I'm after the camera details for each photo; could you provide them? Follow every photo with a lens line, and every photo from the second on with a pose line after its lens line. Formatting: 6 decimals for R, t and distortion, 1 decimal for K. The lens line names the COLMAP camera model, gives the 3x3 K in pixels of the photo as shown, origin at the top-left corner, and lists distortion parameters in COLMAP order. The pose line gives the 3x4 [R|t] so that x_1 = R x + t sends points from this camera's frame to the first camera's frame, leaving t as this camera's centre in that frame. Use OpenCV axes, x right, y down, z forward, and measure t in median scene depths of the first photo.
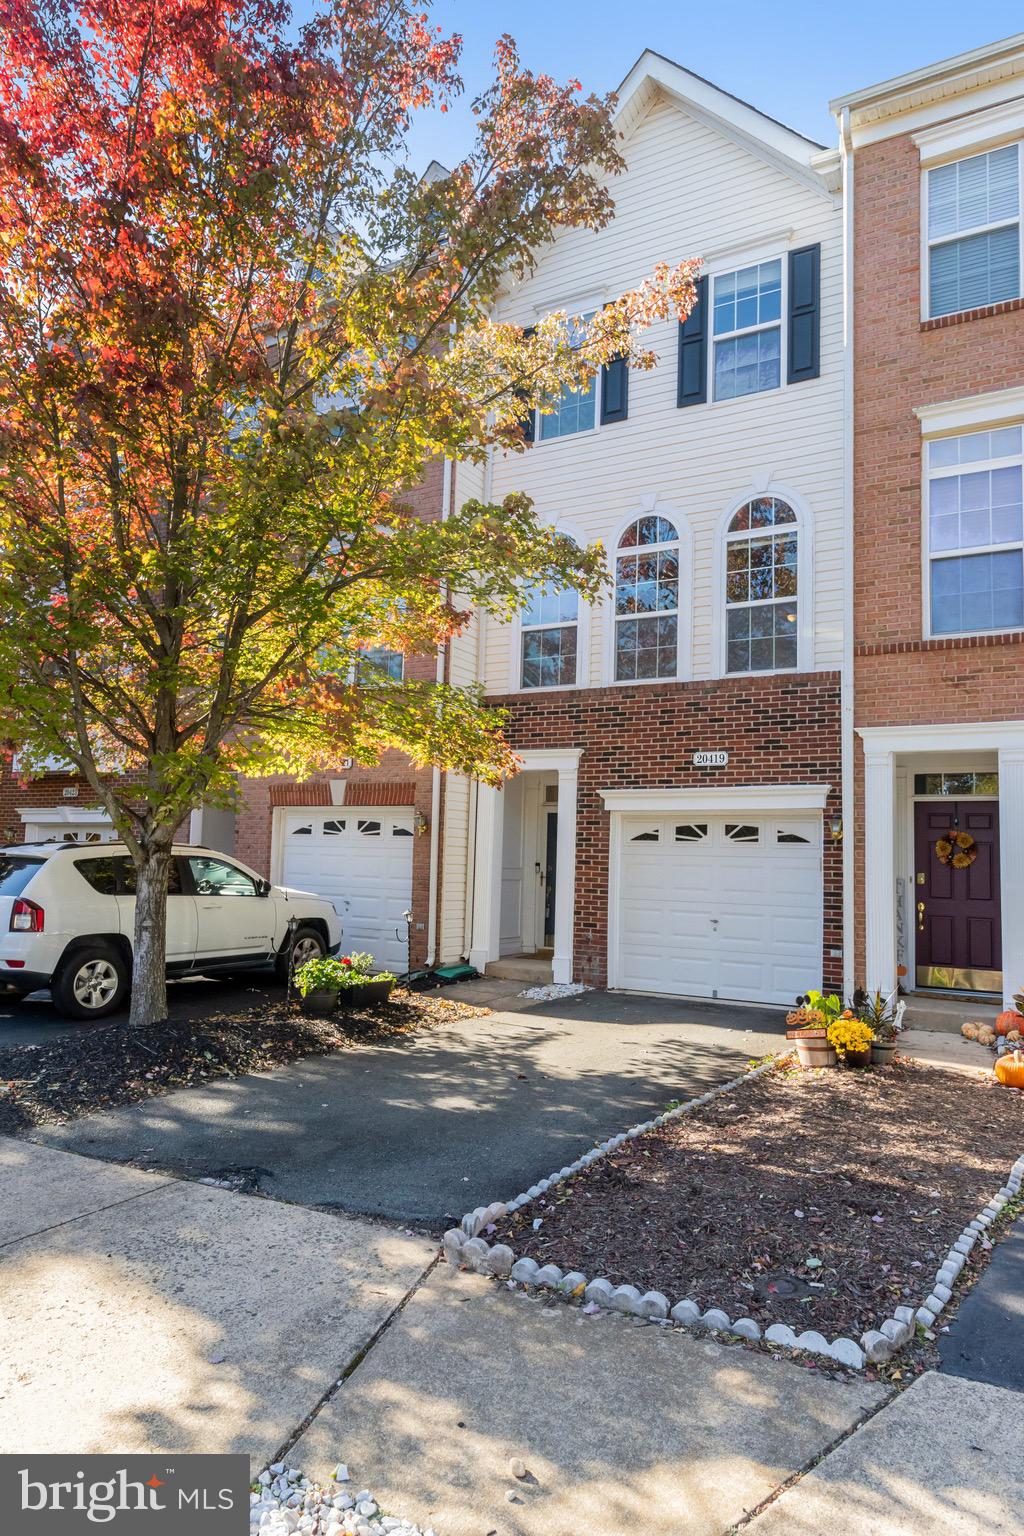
lens RADIAL K [[1263.8, 0, 394.1], [0, 1263.8, 761.7], [0, 0, 1]] dist [0.003824, -0.000584]
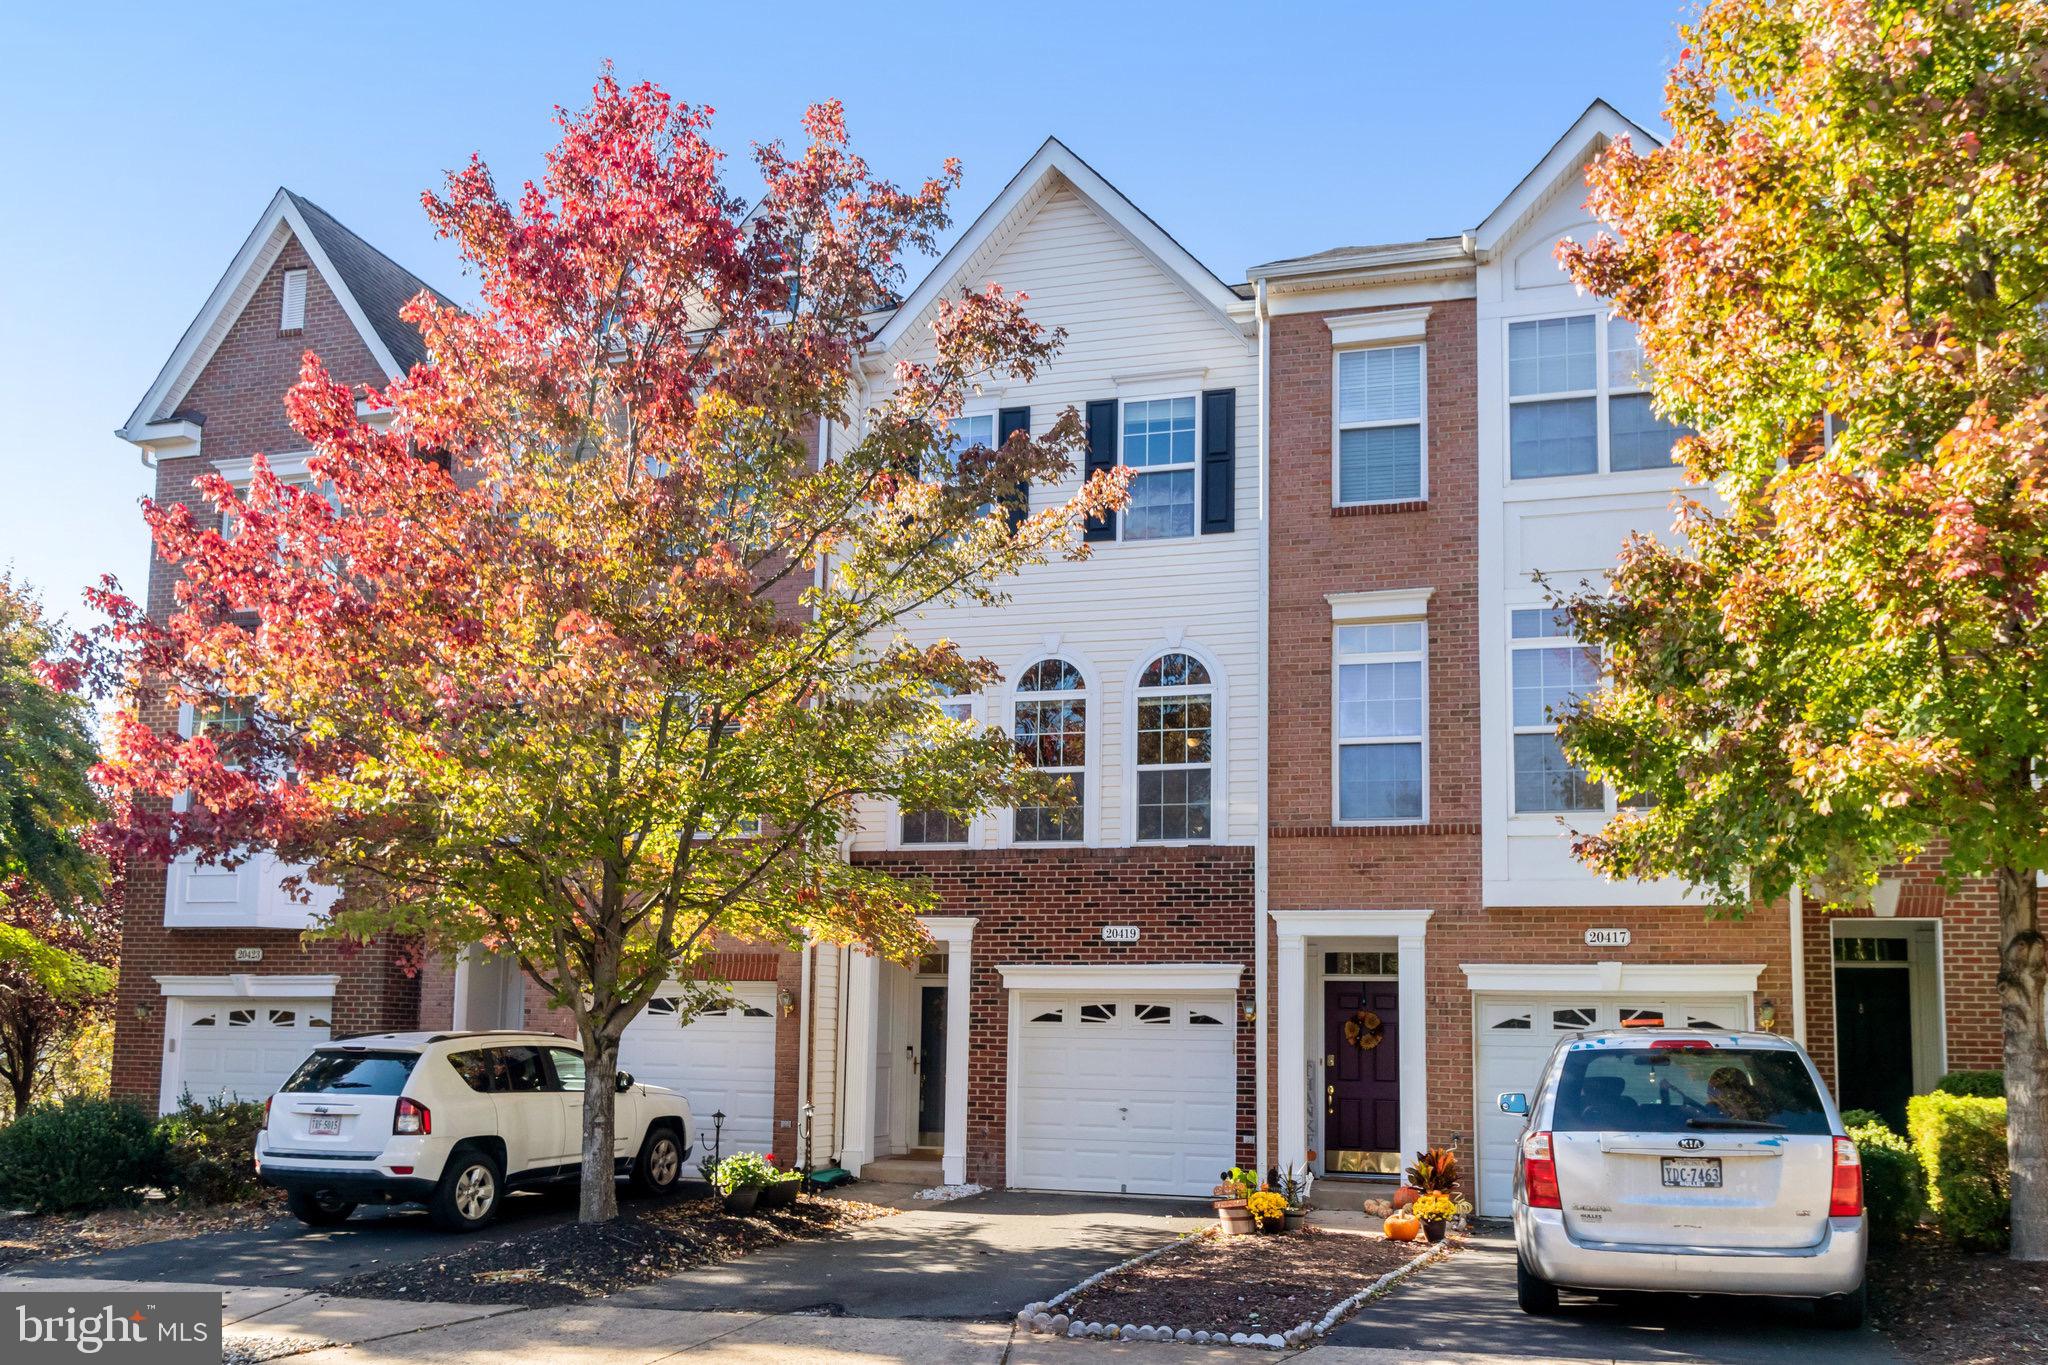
lens RADIAL K [[2916.9, 0, 980.0], [0, 2916.9, 648.5], [0, 0, 1]] dist [-0.000829, 0.022765]
pose [[0.965532, 0.021287, 0.259411, -0.412736], [-0.009760, 0.998910, -0.045641, -0.113560], [-0.260100, 0.041536, 0.964688, -1.056184]]
